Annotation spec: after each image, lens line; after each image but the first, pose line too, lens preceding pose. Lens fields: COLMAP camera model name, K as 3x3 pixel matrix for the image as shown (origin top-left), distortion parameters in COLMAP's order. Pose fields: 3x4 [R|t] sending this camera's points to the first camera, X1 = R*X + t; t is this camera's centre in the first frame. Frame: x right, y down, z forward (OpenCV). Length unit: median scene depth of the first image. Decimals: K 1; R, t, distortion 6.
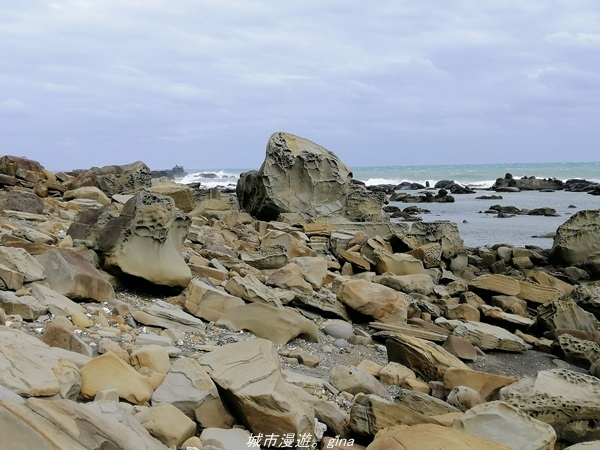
lens RADIAL K [[816.2, 0, 301.3], [0, 816.2, 223.0], [0, 0, 1]] dist [0.050449, 0.000000]
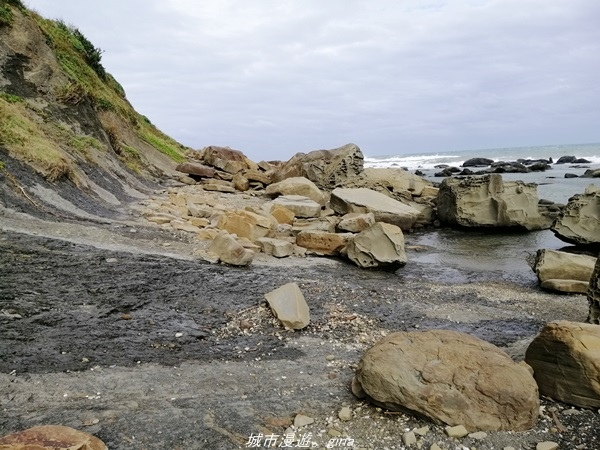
lens RADIAL K [[462.8, 0, 300.1], [0, 462.8, 226.9], [0, 0, 1]] dist [0.004735, -0.004518]
pose [[0.976884, -0.009233, -0.213572, -0.152057], [0.027119, 0.996348, 0.080970, -0.030954], [0.212044, -0.084890, 0.973566, 0.531697]]
